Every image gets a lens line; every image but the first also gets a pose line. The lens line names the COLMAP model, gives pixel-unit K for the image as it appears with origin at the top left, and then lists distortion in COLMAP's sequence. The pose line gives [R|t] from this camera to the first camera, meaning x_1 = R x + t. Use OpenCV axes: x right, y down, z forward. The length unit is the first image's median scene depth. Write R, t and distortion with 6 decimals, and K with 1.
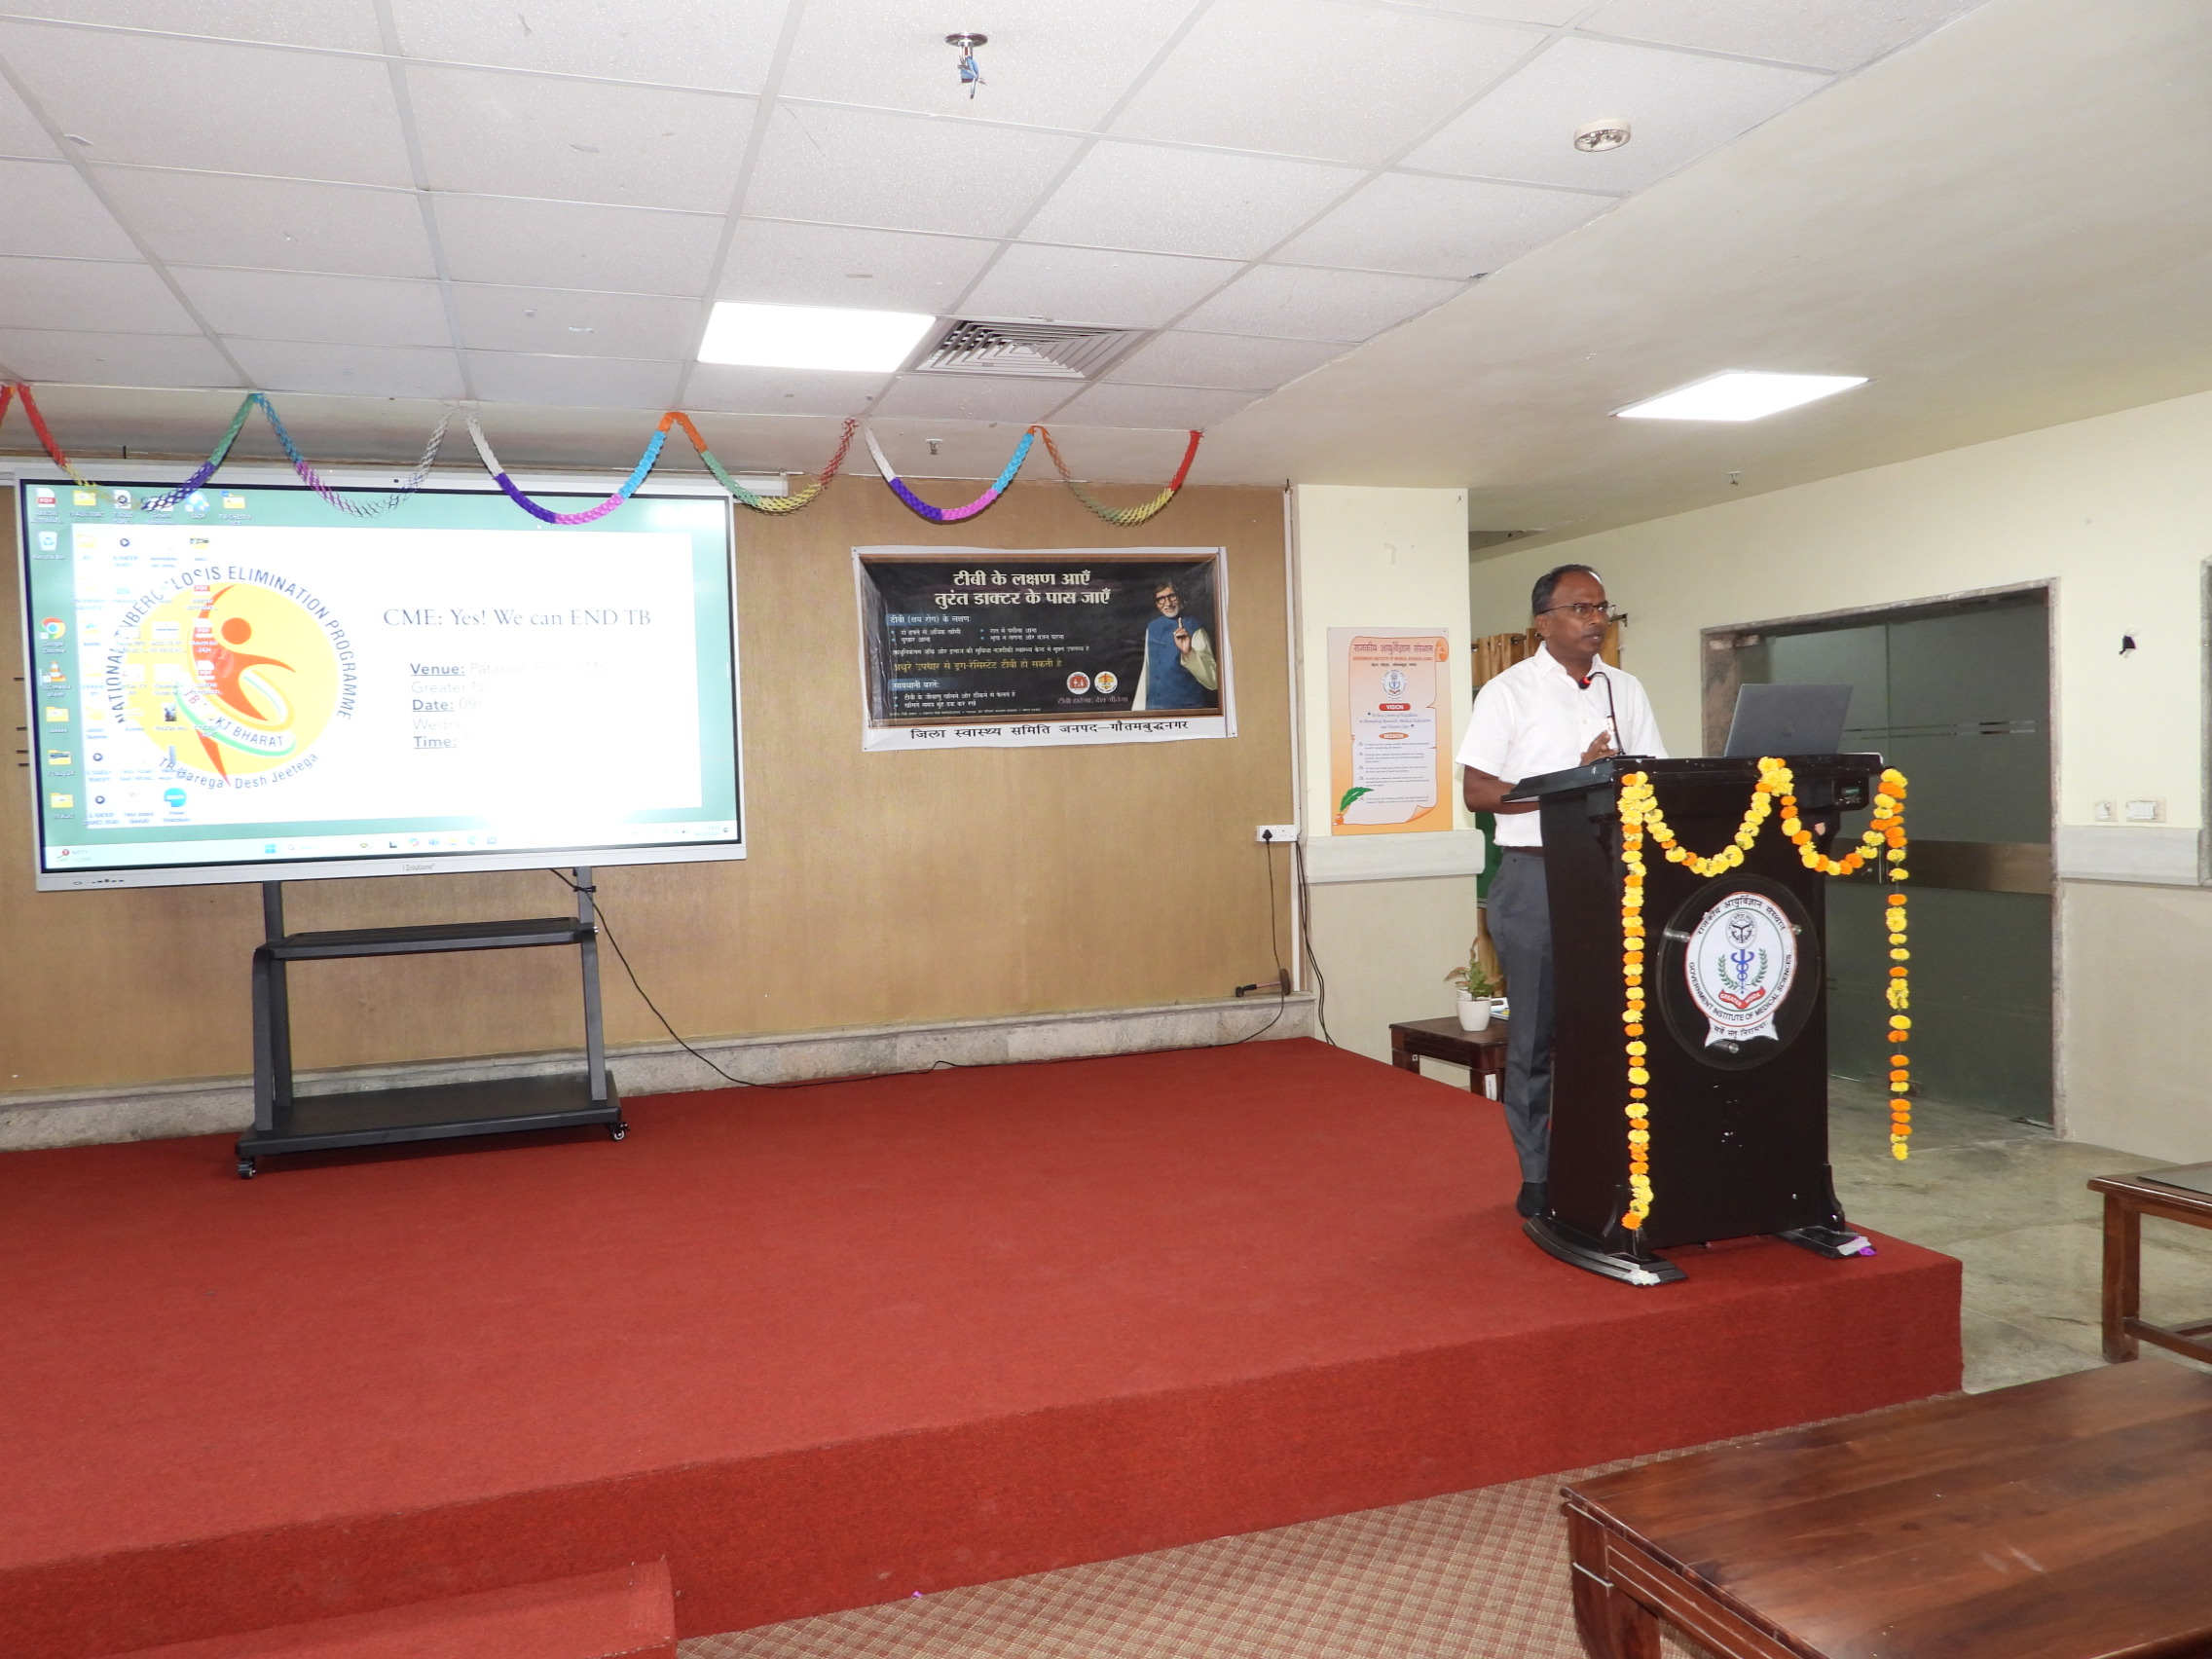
lens RADIAL K [[1593.5, 0, 1105.3], [0, 1593.5, 828.7], [0, 0, 1]] dist [-0.019440, 0.010940]
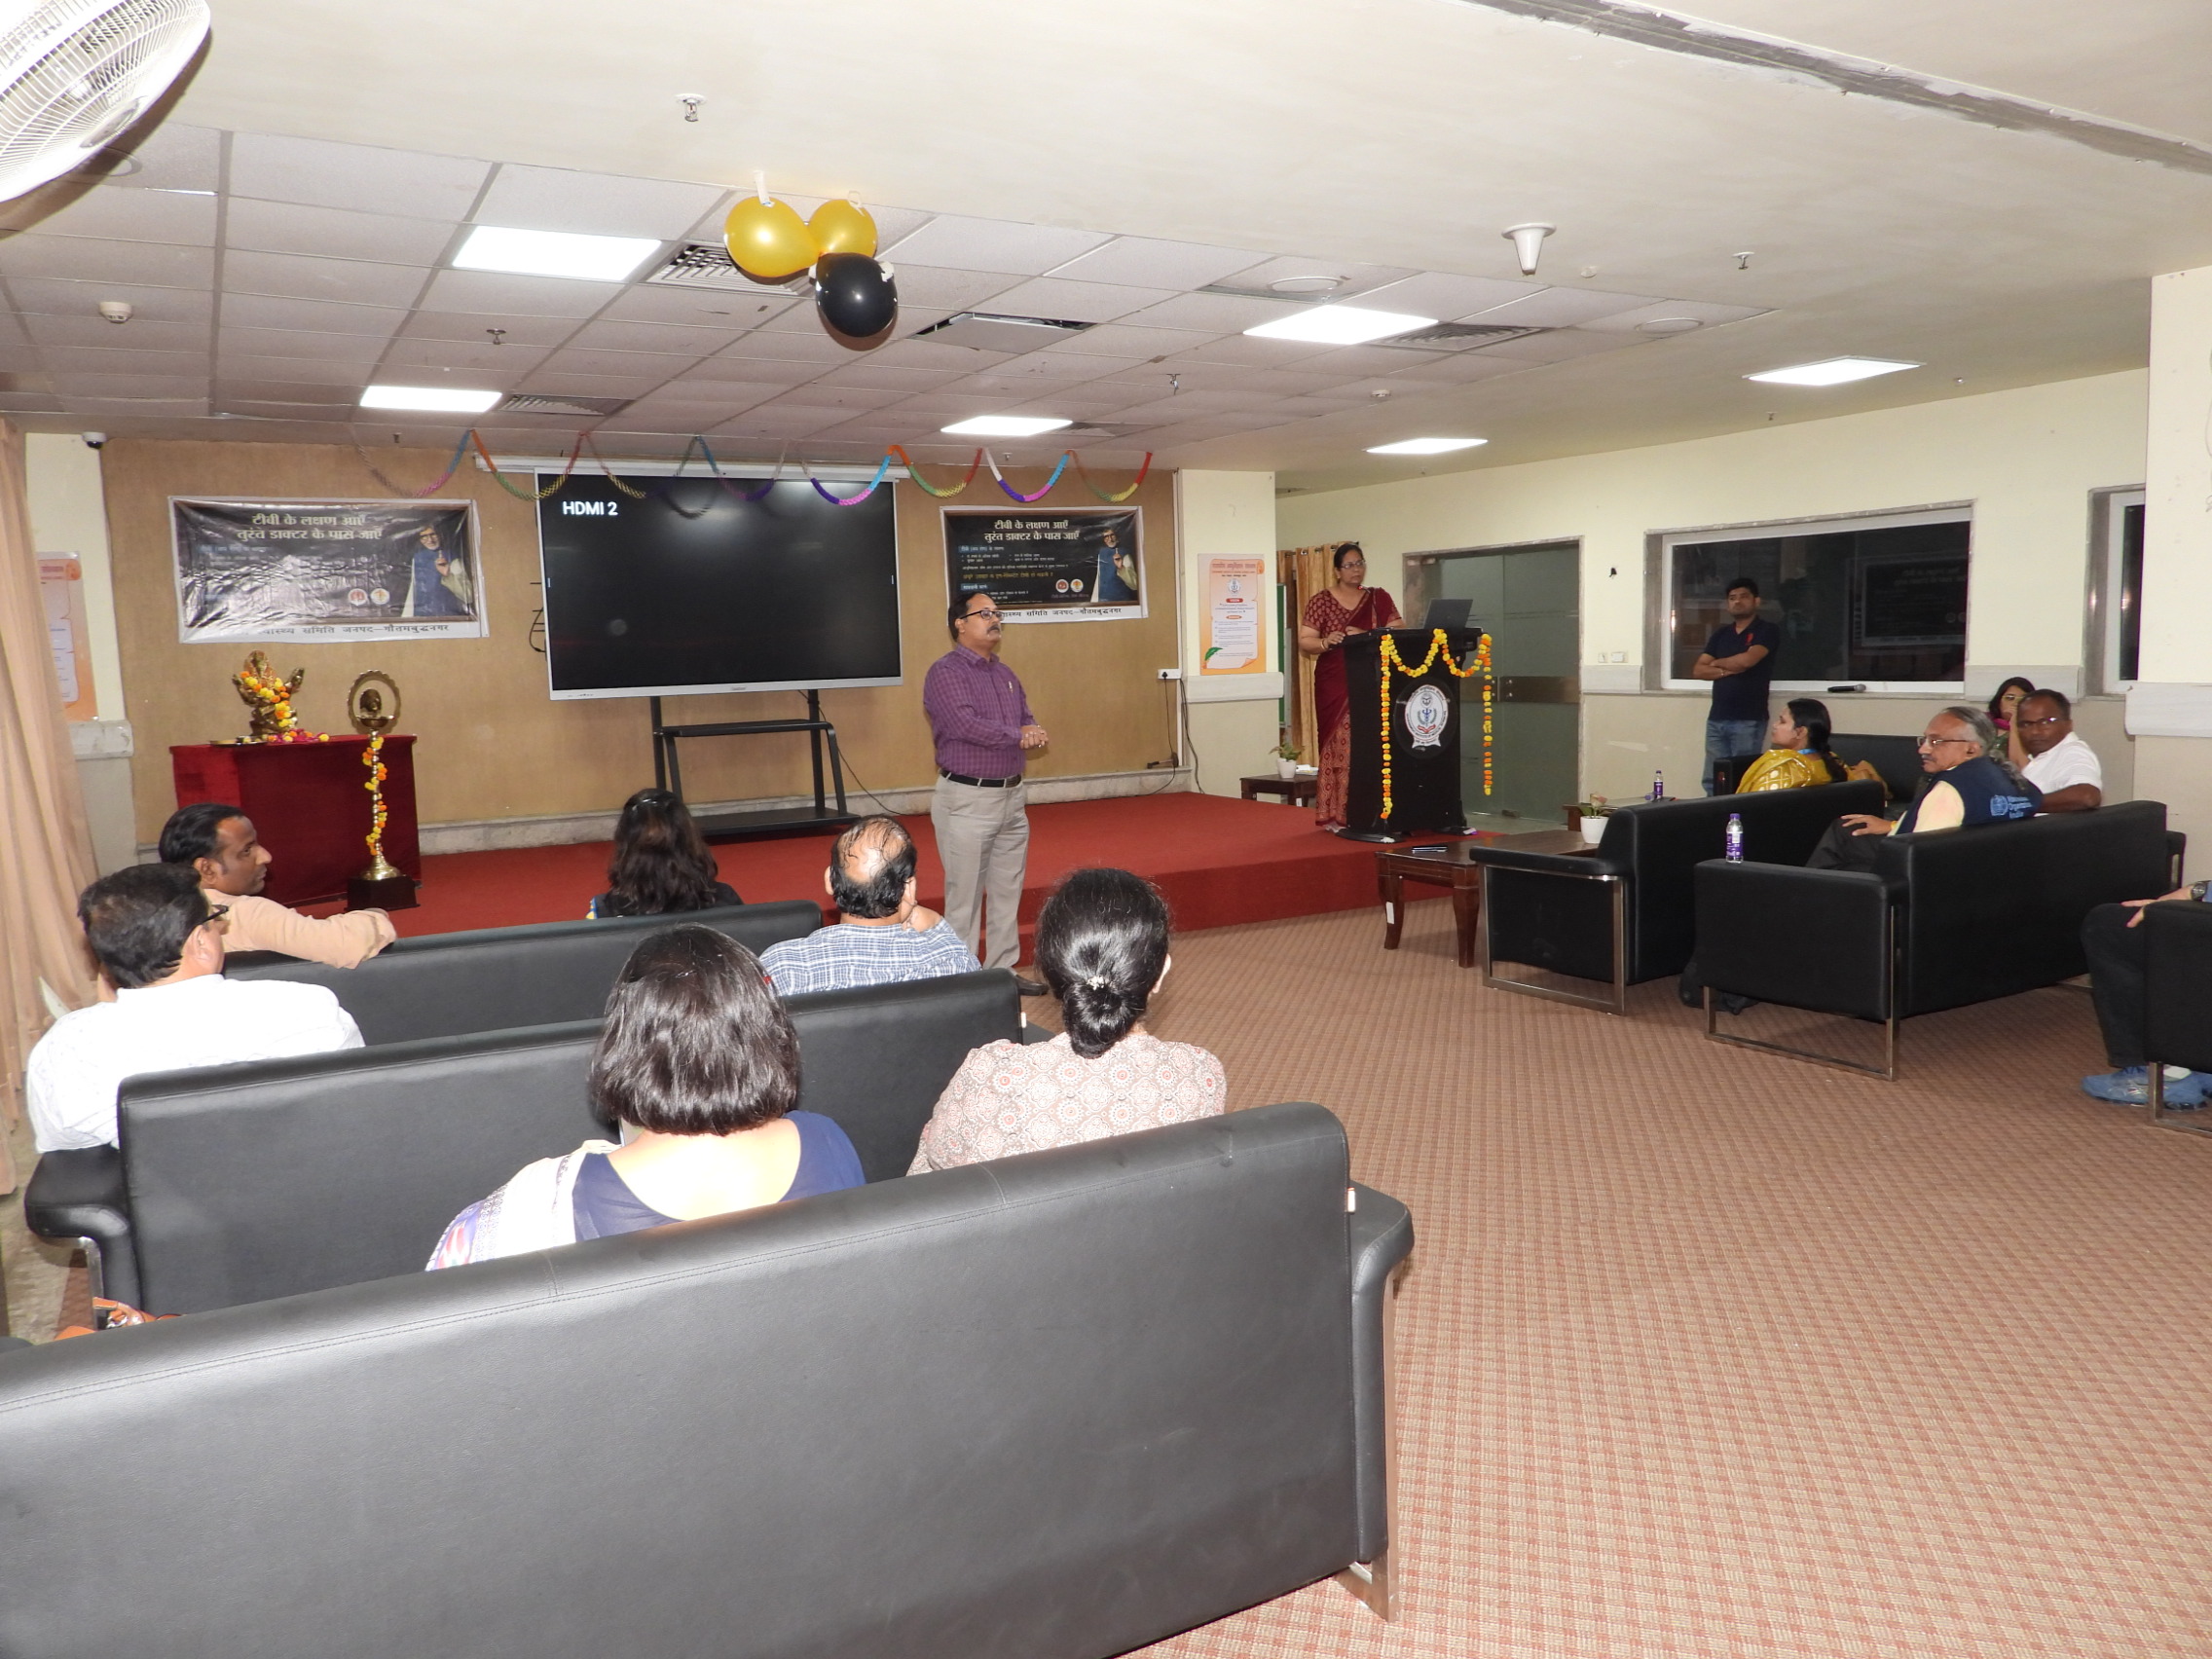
lens RADIAL K [[1593.5, 0, 1106.4], [0, 1593.5, 821.4], [0, 0, 1]] dist [-0.019440, 0.010940]
pose [[0.982562, -0.019908, 0.184865, -0.331456], [0.006432, 0.997296, 0.073212, 0.041815], [-0.185823, -0.070746, 0.980033, -0.810933]]
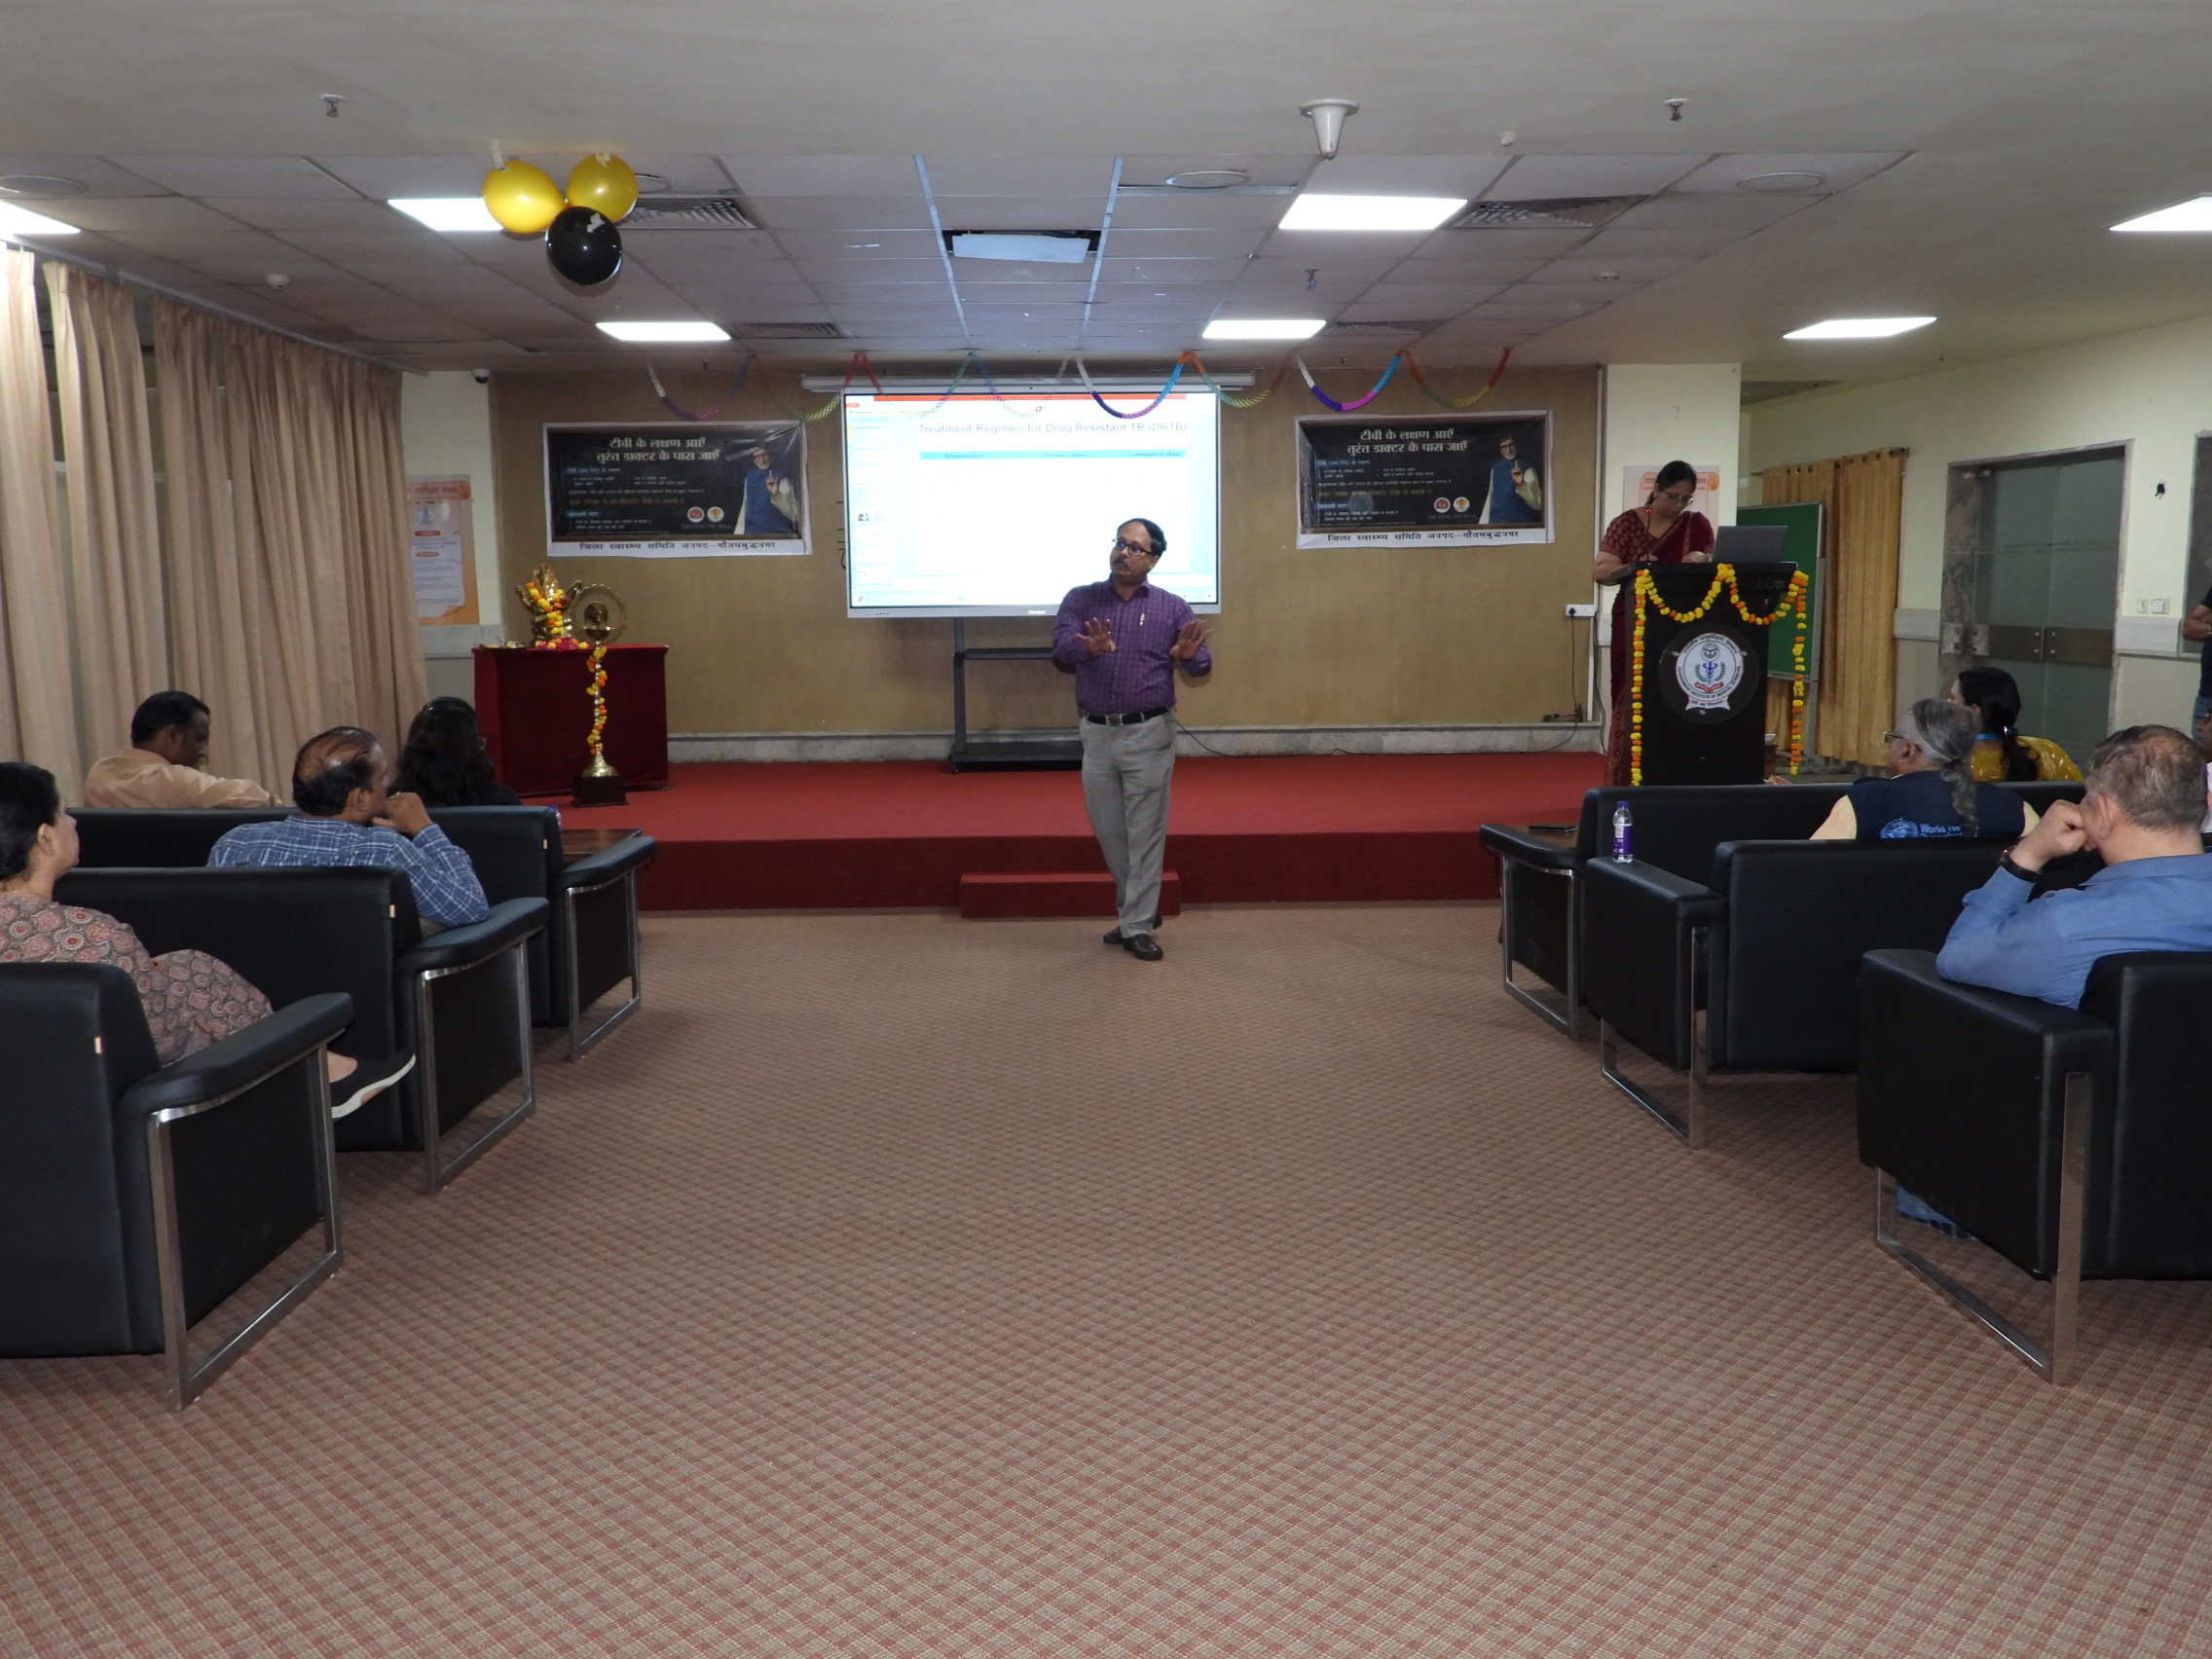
lens RADIAL K [[1846.1, 0, 1103.2], [0, 1846.1, 830.3], [0, 0, 1]] dist [-0.010213, -0.000141]
pose [[0.957007, 0.059804, -0.283832, 0.212819], [-0.028768, 0.993260, 0.112281, 0.030202], [0.288634, -0.099288, 0.952277, -0.872807]]
